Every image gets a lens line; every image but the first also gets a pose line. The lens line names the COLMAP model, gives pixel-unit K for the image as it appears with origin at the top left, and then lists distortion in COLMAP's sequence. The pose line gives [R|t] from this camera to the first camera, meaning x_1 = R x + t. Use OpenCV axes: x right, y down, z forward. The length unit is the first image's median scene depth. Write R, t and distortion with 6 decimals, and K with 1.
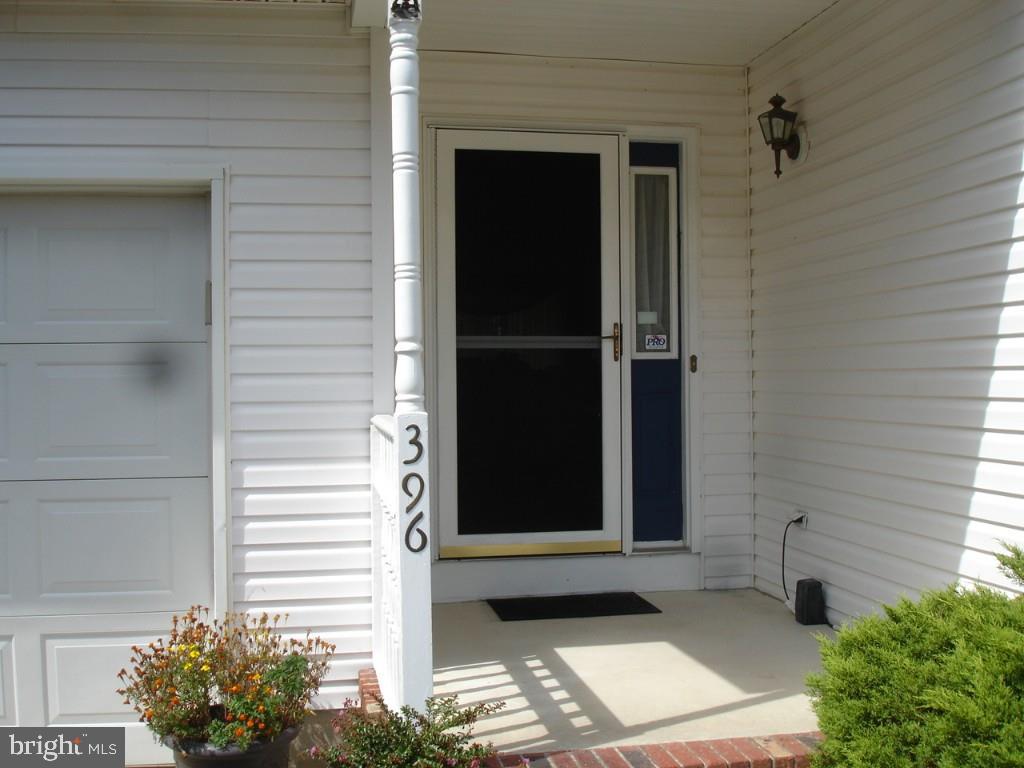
lens RADIAL K [[1151.3, 0, 525.1], [0, 1151.3, 383.9], [0, 0, 1]] dist [-0.057095, -0.156163]
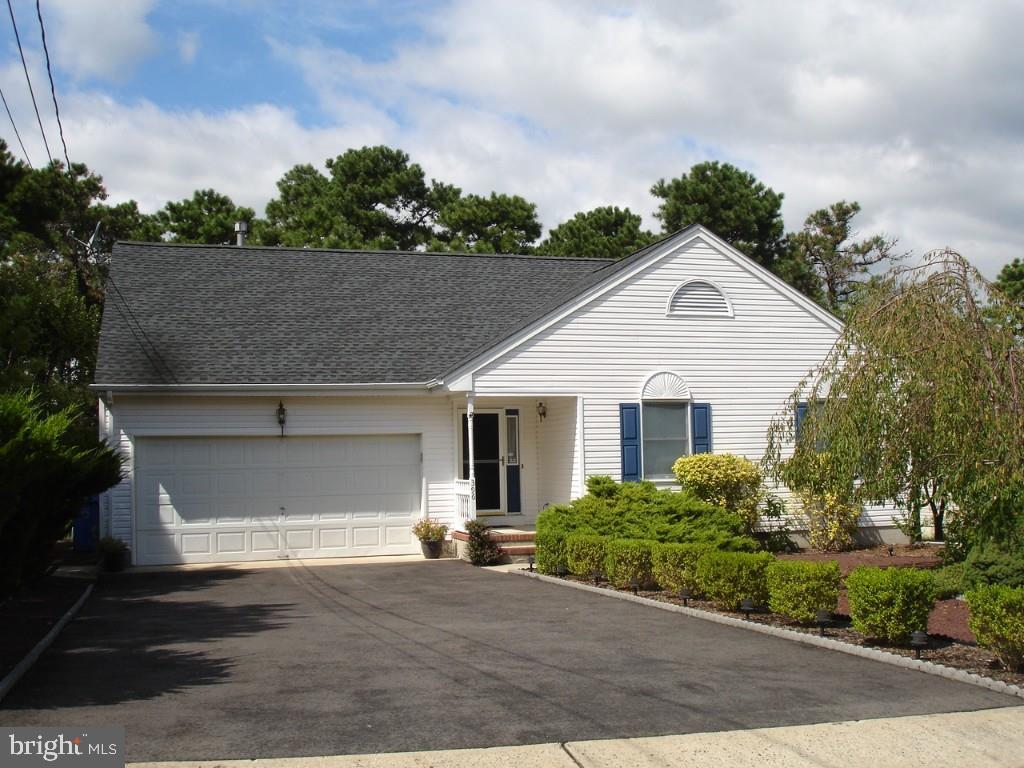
lens RADIAL K [[1151.3, 0, 525.1], [0, 1151.3, 383.9], [0, 0, 1]] dist [-0.057095, -0.156163]
pose [[0.993543, -0.004922, 0.113351, -0.293281], [0.012428, 0.997768, -0.065614, -0.040754], [-0.112775, 0.066599, 0.991386, -2.967046]]
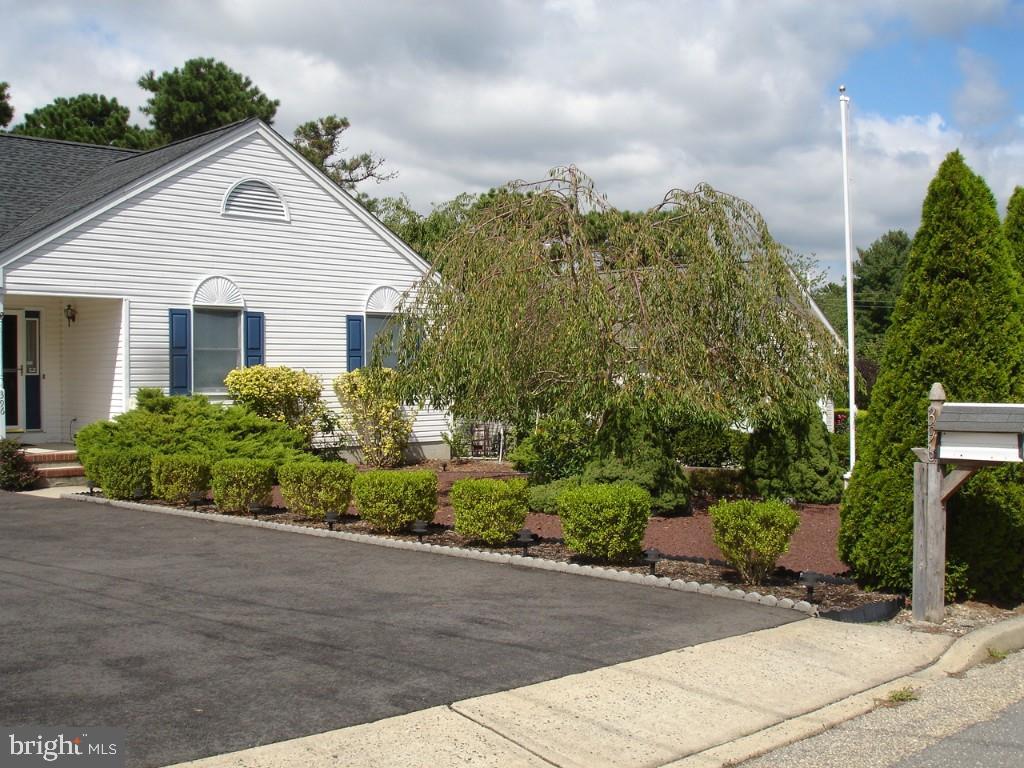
lens RADIAL K [[1151.3, 0, 525.1], [0, 1151.3, 383.9], [0, 0, 1]] dist [-0.057095, -0.156163]
pose [[0.824589, -0.002141, 0.565728, -0.594609], [-0.004036, 0.999945, 0.009666, -0.034682], [-0.565718, -0.010253, 0.824535, -2.654415]]
